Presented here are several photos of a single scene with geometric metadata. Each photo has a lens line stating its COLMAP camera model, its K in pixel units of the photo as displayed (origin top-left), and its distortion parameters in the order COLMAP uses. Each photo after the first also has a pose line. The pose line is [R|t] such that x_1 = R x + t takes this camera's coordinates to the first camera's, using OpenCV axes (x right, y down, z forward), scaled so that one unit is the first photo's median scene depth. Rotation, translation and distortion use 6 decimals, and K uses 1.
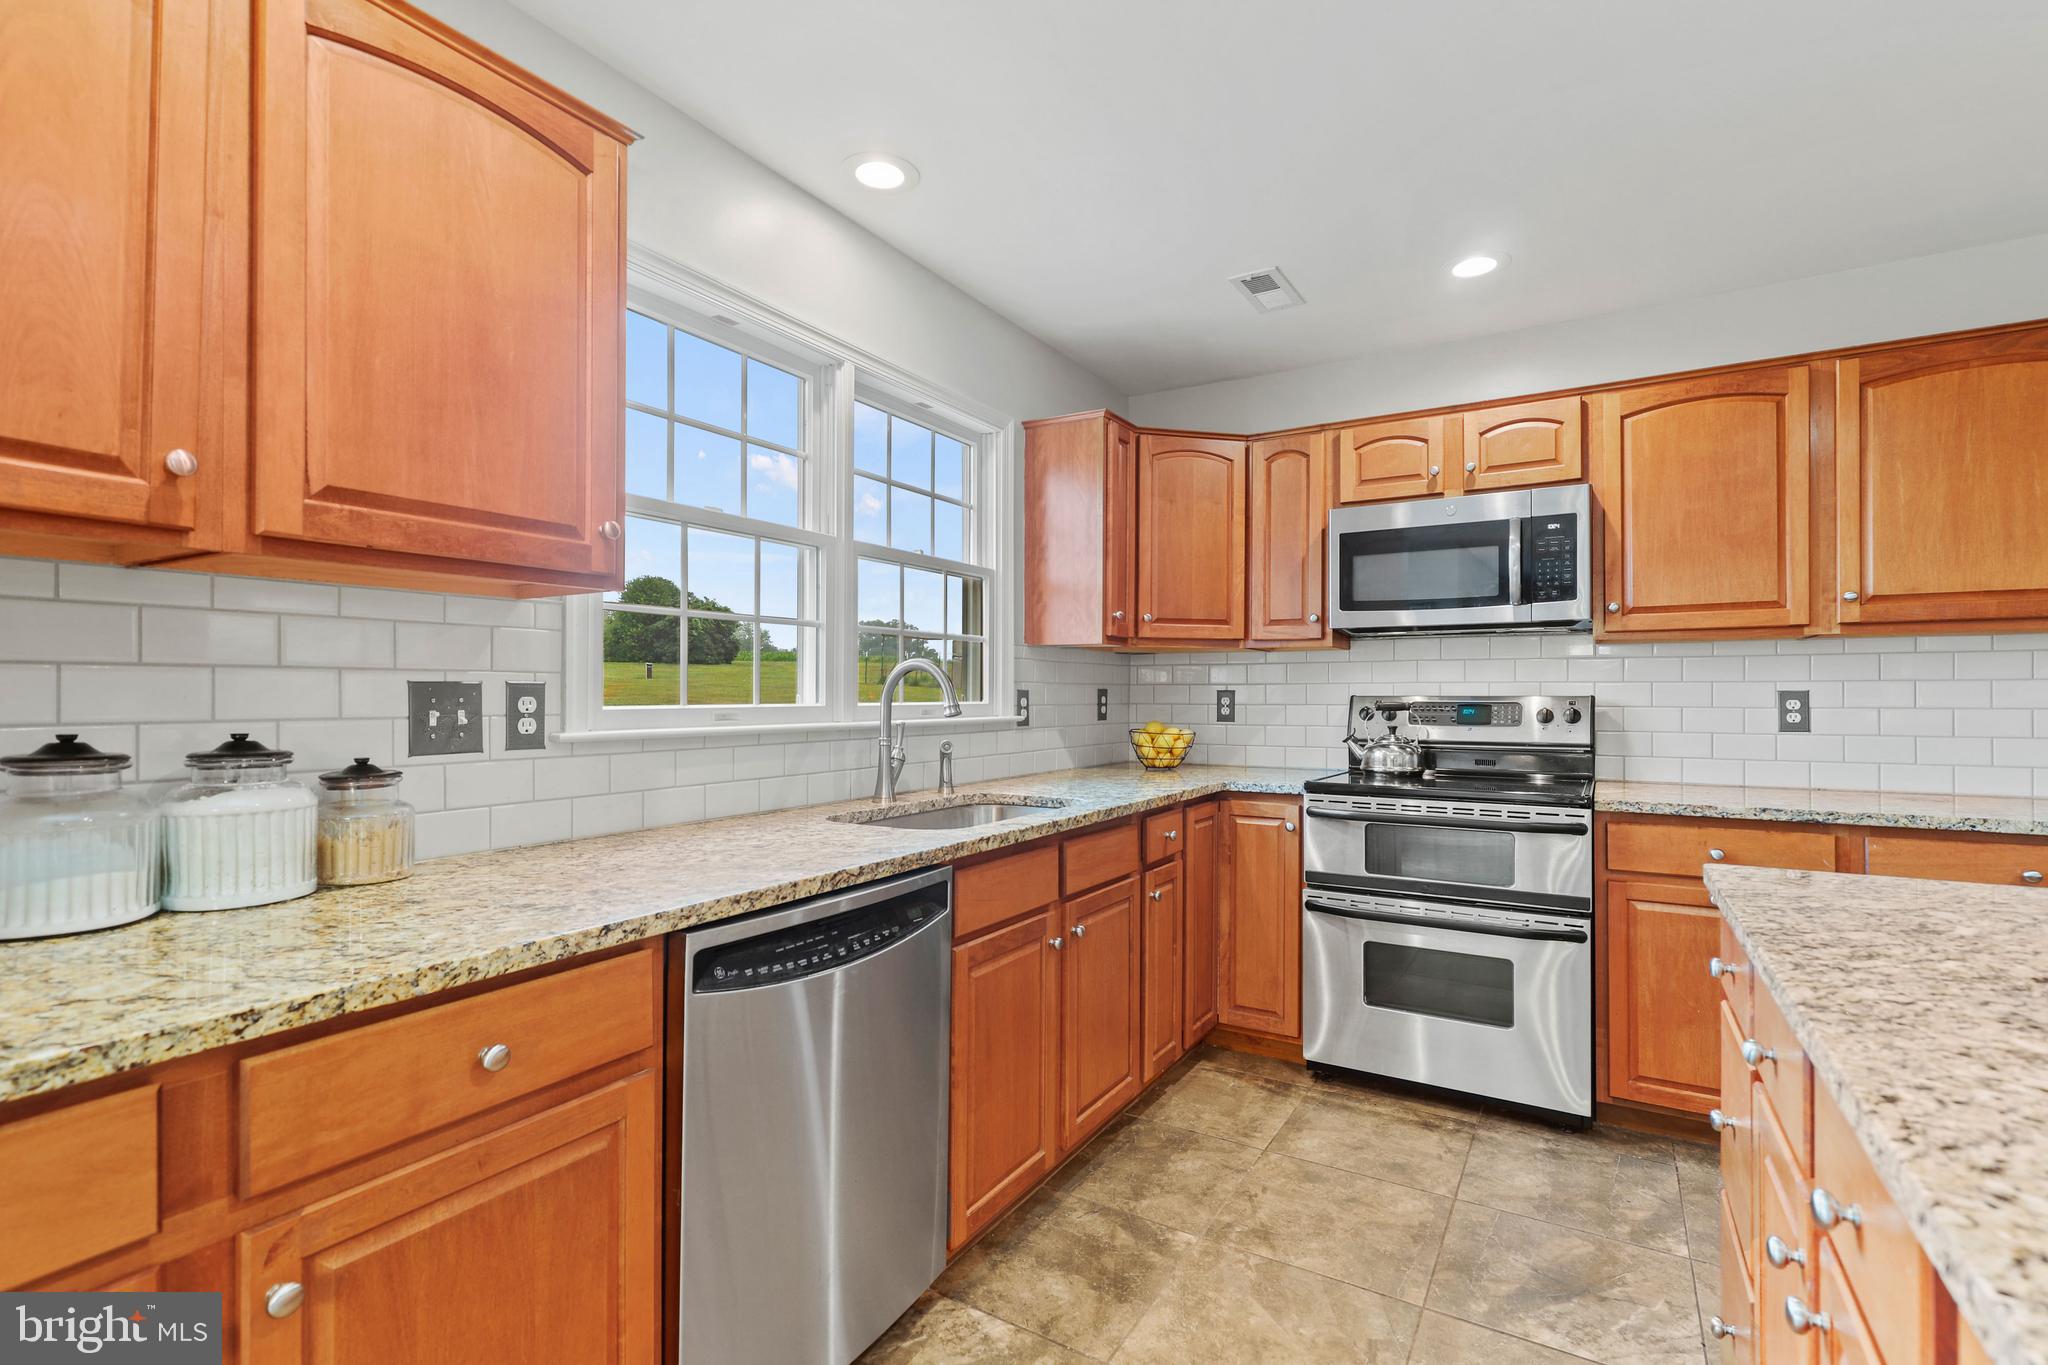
lens RADIAL K [[936.3, 0, 1038.3], [0, 936.3, 691.0], [0, 0, 1]] dist [-0.001566, 0.001356]
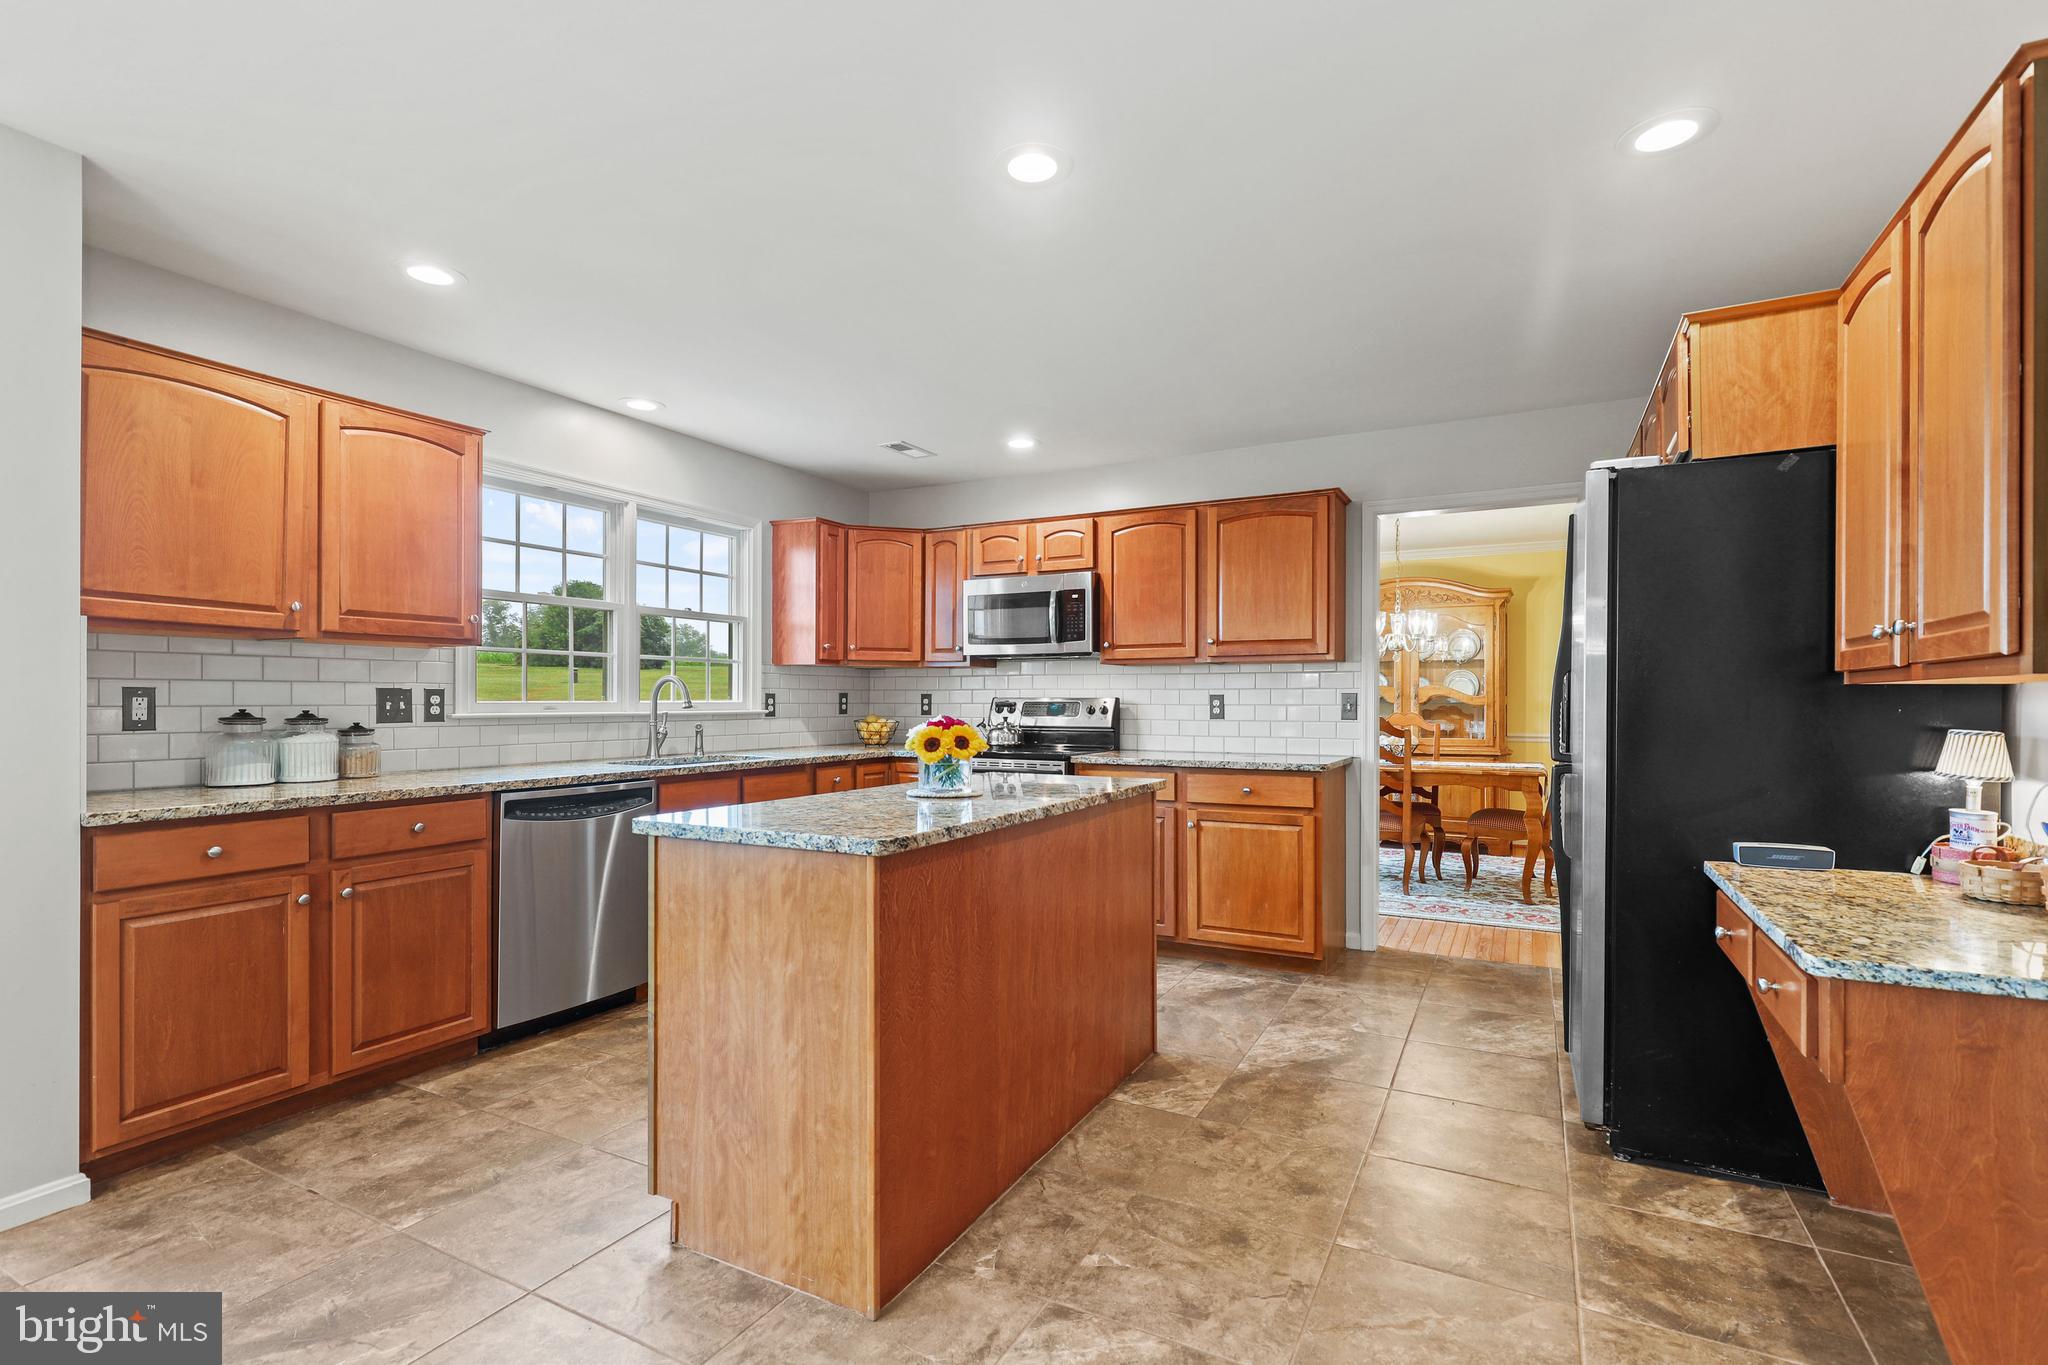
lens RADIAL K [[936.3, 0, 1048.2], [0, 936.3, 706.7], [0, 0, 1]] dist [-0.001566, 0.001356]
pose [[0.997912, 0.001057, 0.064582, 0.432262], [-0.001793, 0.999934, 0.011338, 0.003120], [-0.064566, -0.011430, 0.997848, -0.740191]]
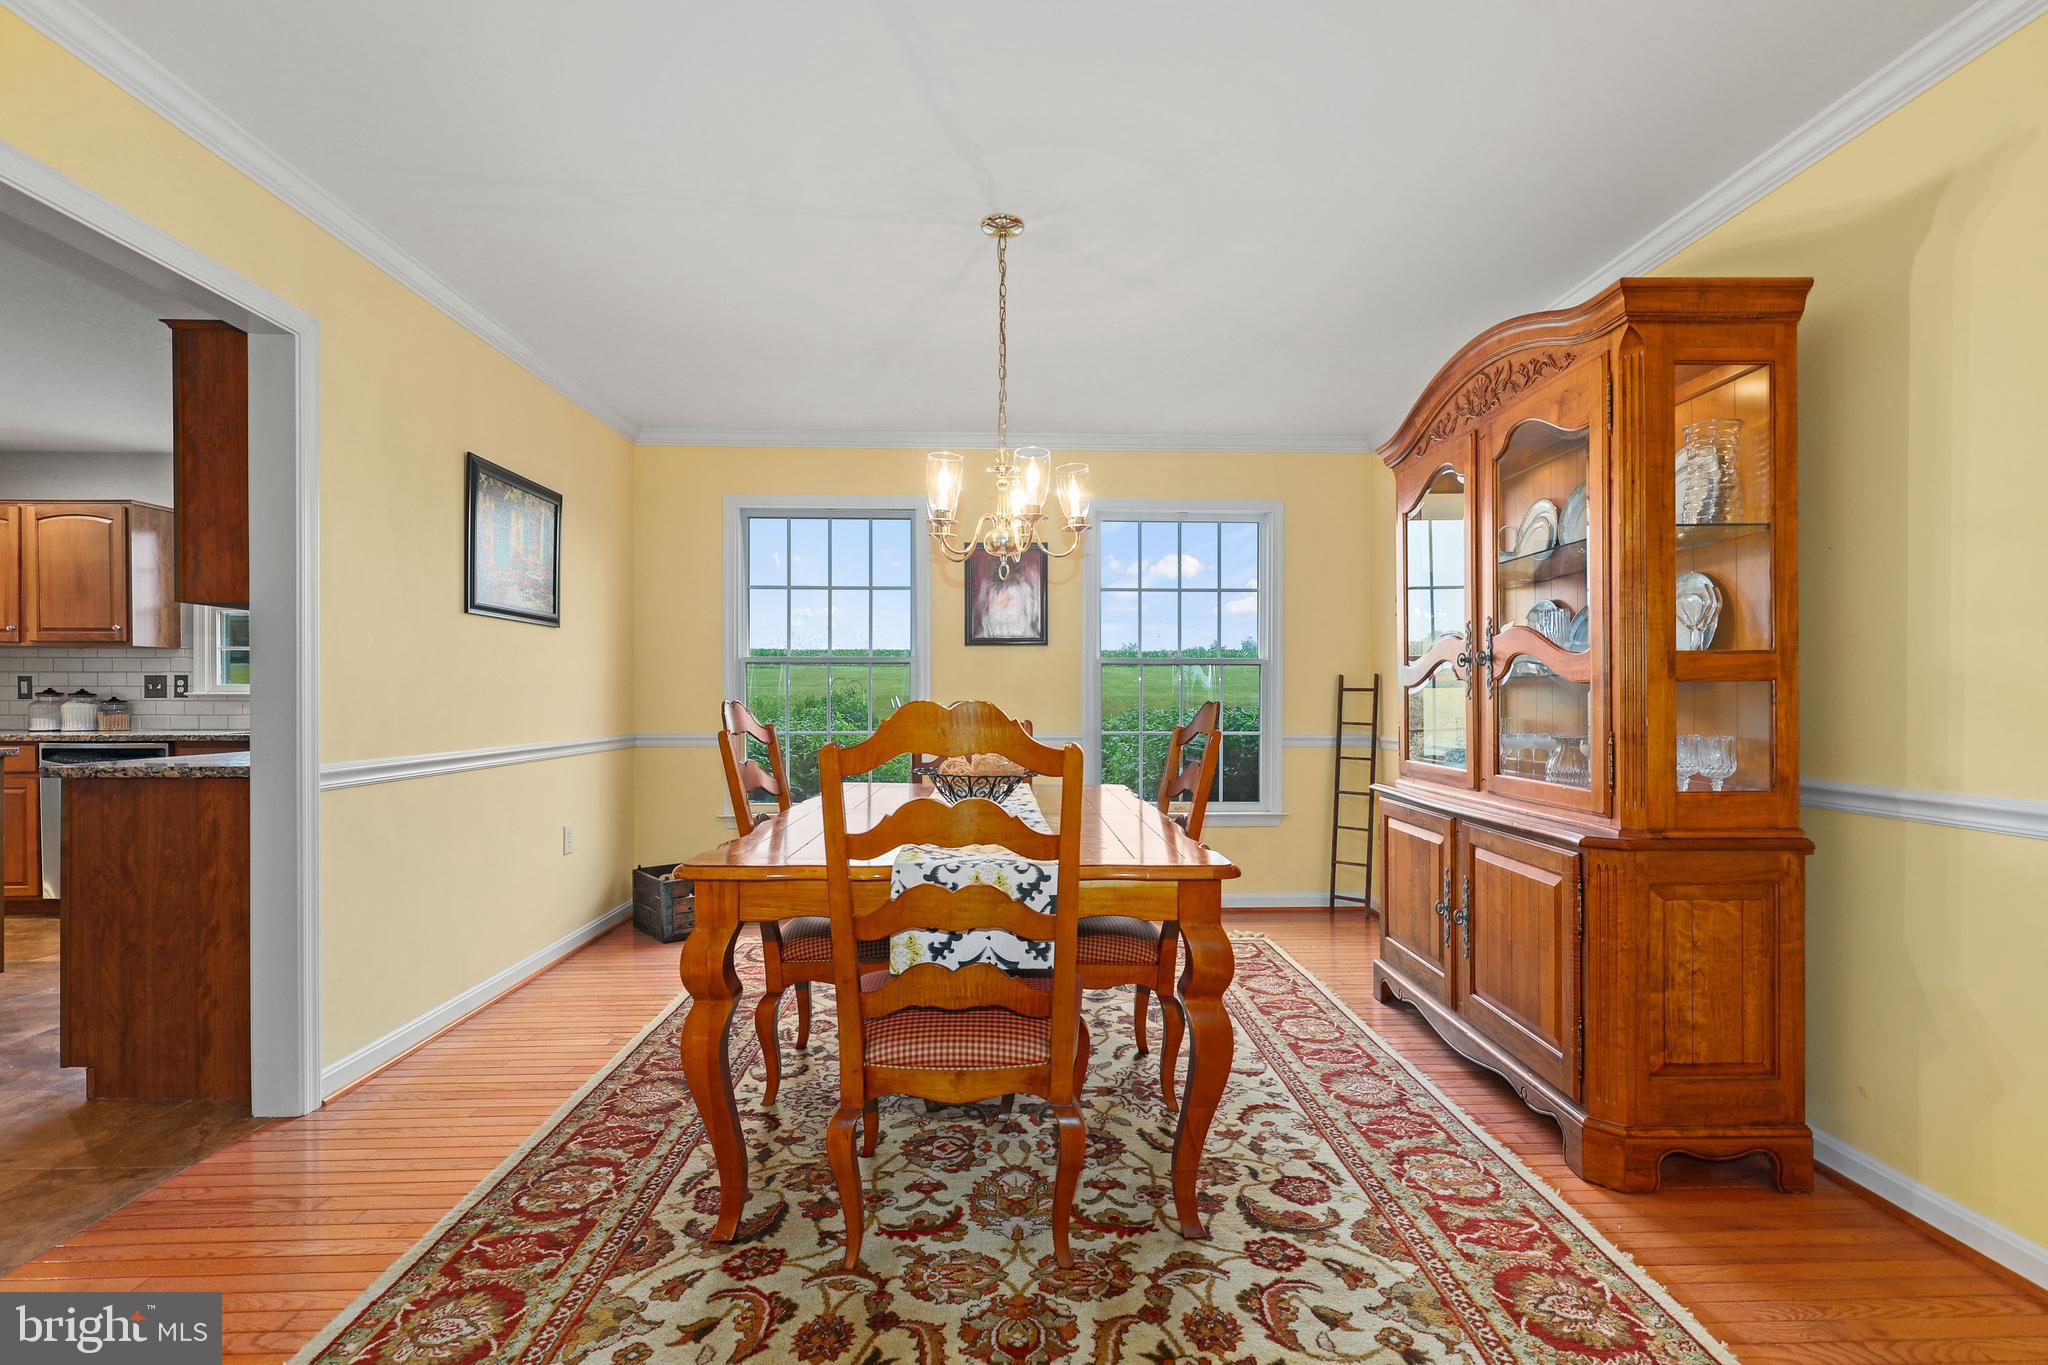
lens RADIAL K [[983.7, 0, 1038.0], [0, 983.7, 700.7], [0, 0, 1]] dist [-0.002293, 0.000911]
pose [[0.542361, 0.003767, -0.840137, 2.426396], [0.001838, 0.999982, 0.005670, 0.040029], [0.840144, -0.004619, 0.542344, 1.077041]]
